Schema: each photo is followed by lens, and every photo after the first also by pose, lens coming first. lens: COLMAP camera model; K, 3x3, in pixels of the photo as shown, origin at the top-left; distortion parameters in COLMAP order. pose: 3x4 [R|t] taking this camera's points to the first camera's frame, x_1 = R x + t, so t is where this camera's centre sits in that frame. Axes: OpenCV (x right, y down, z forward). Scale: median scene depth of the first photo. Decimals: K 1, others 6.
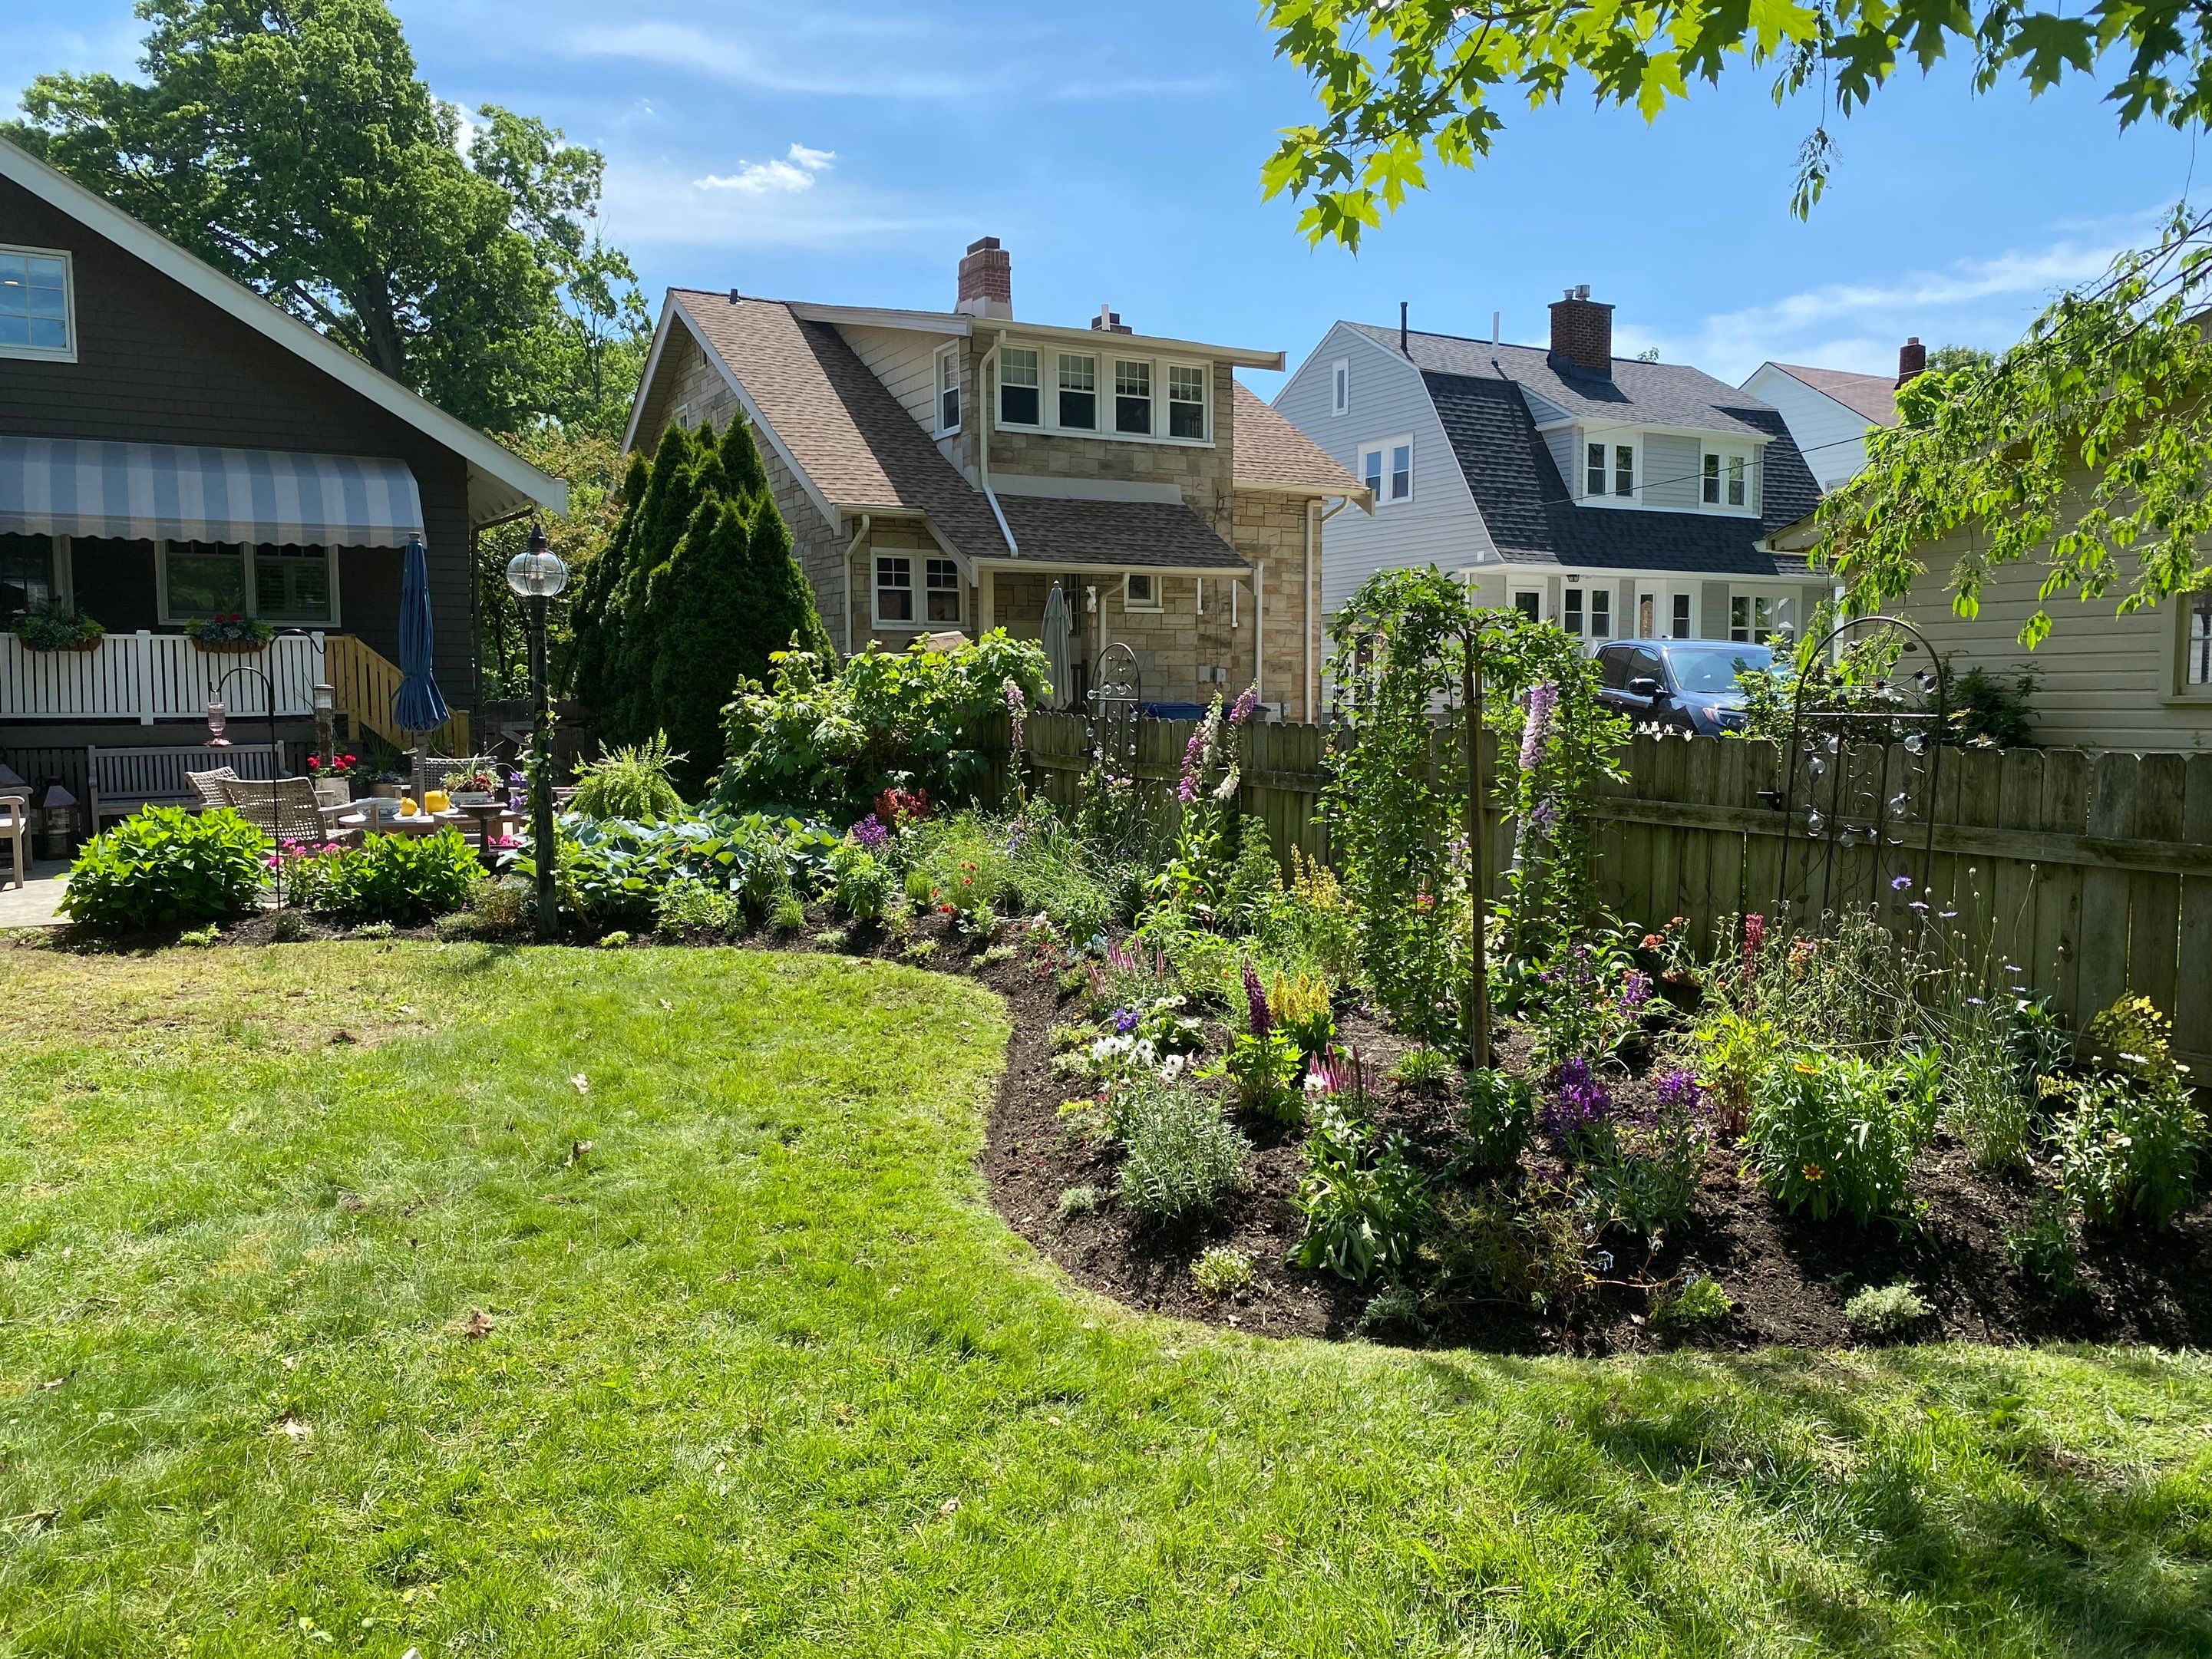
lens RADIAL K [[1696.3, 0, 1110.6], [0, 1696.3, 888.0], [0, 0, 1]] dist [0.028729, -0.010407]
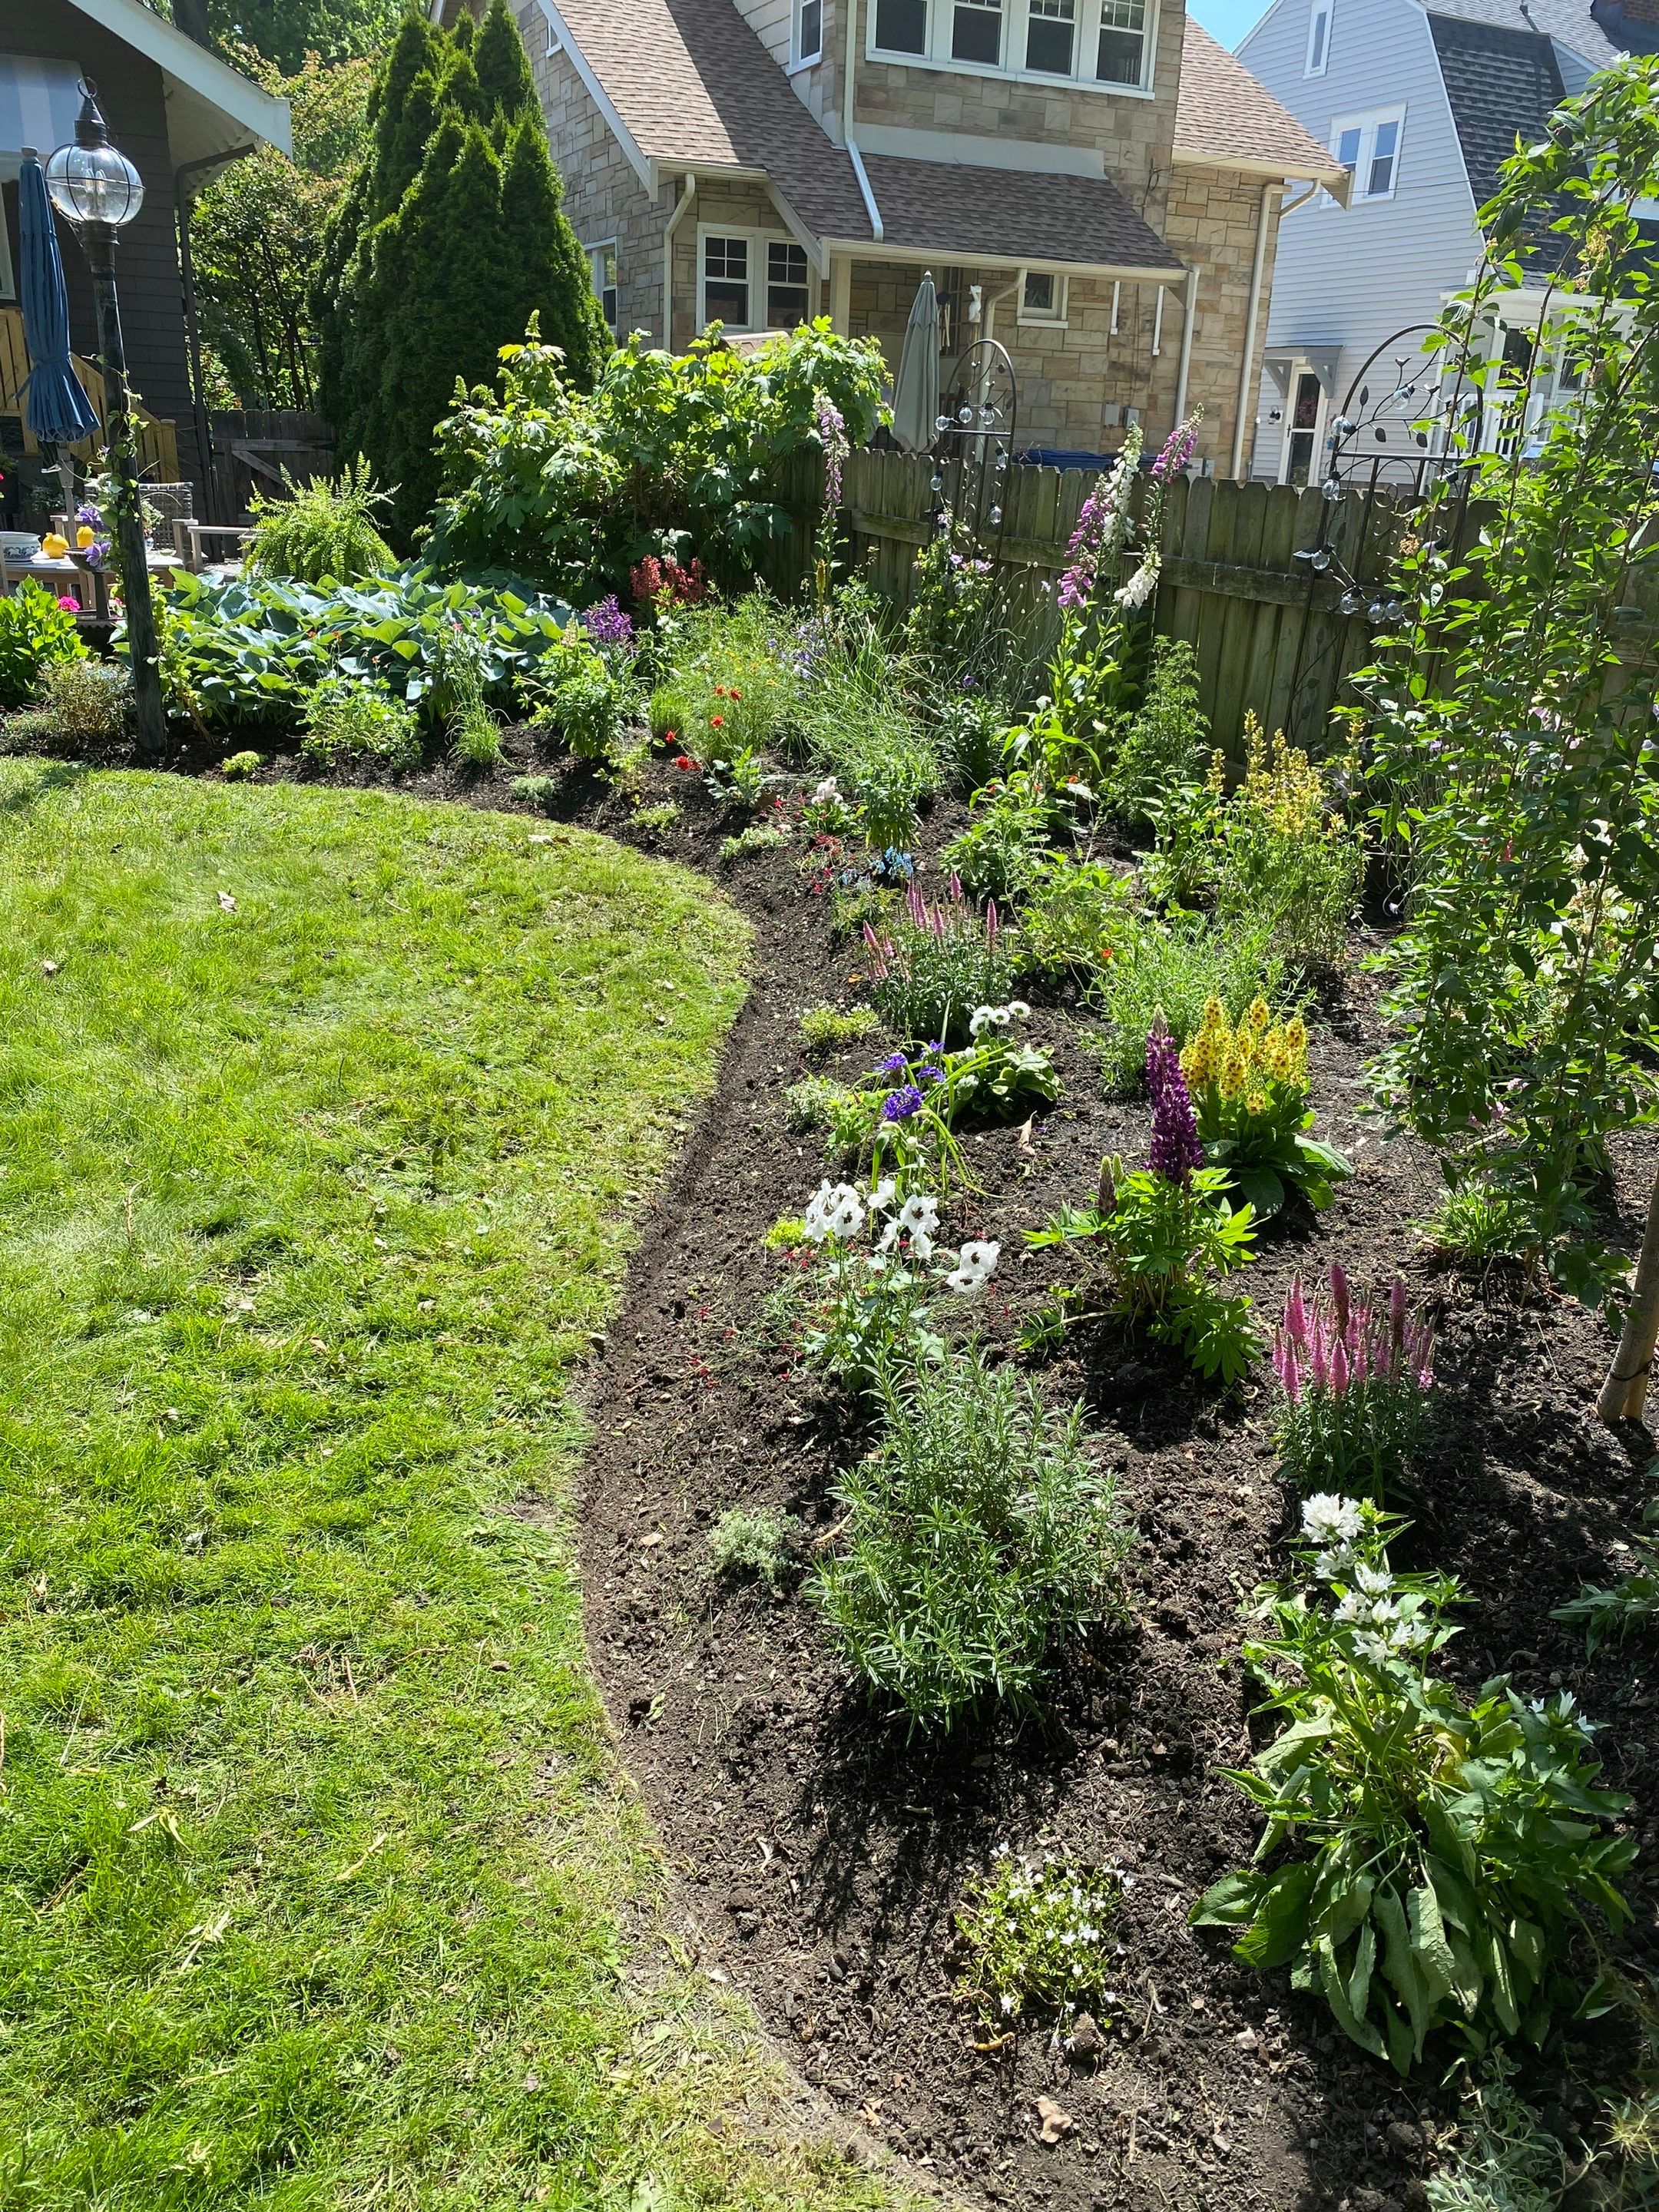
lens RADIAL K [[1734.4, 0, 829.5], [0, 1734.4, 1106.0], [0, 0, 1]] dist [0.018887, -0.014811]
pose [[0.994724, 0.072324, -0.072762, 0.012659], [-0.051870, 0.966459, 0.251530, -0.022876], [0.088513, -0.246429, 0.965110, 0.248789]]
